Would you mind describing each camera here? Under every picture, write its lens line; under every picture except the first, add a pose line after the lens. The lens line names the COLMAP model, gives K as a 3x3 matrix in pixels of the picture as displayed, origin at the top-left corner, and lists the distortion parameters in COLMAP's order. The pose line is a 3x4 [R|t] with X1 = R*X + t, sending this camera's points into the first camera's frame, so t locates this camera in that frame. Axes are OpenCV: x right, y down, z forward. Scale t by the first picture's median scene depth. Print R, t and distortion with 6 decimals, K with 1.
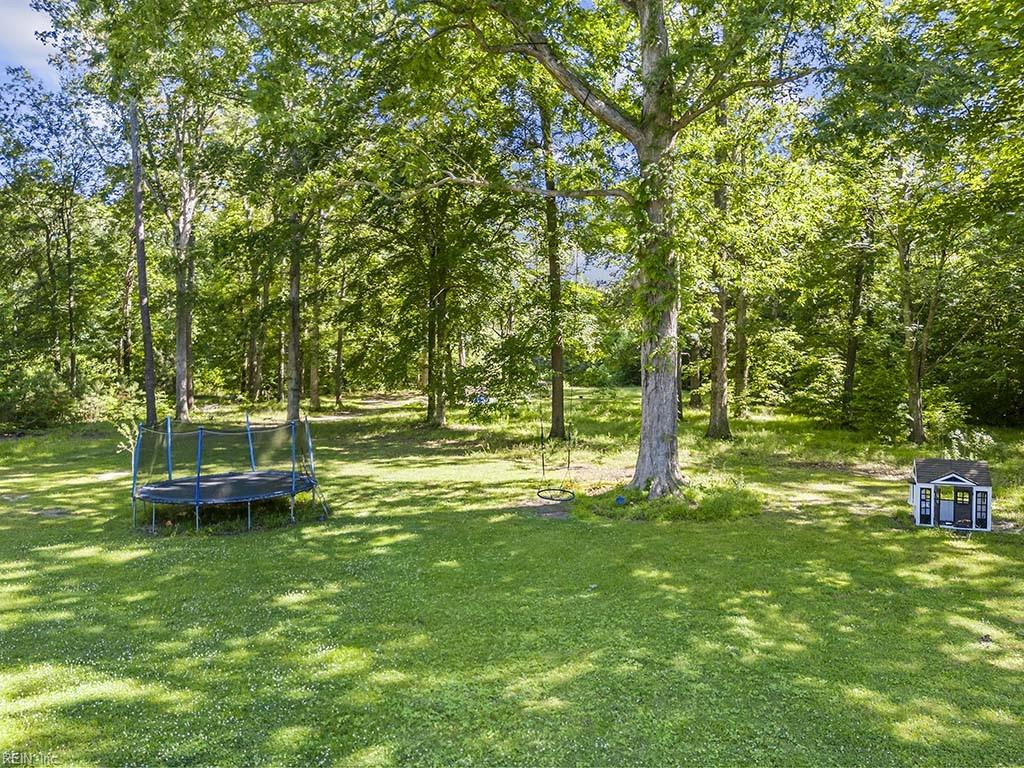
lens RADIAL K [[749.5, 0, 512.0], [0, 749.5, 384.0], [0, 0, 1]] dist [0.056434, -0.001664]
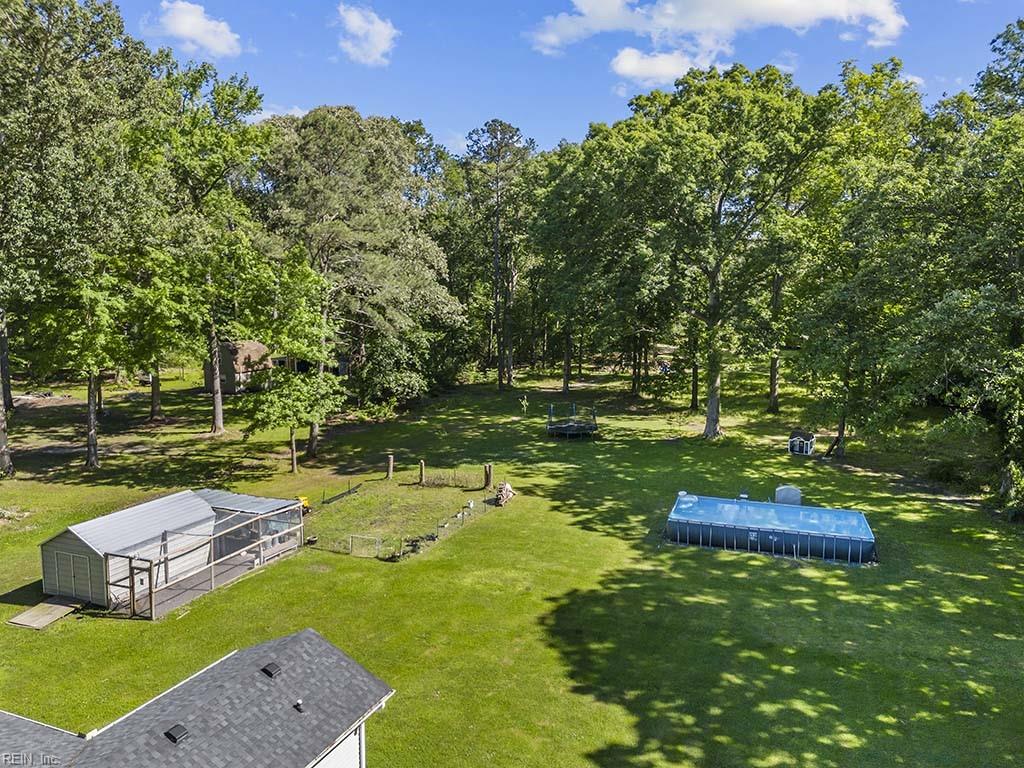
lens RADIAL K [[749.5, 0, 512.0], [0, 749.5, 384.0], [0, 0, 1]] dist [0.056434, -0.001664]
pose [[0.965533, 0.051349, -0.255166, 0.144416], [-0.024396, 0.993885, 0.107695, -0.283065], [0.259136, -0.097759, 0.960881, -1.558649]]
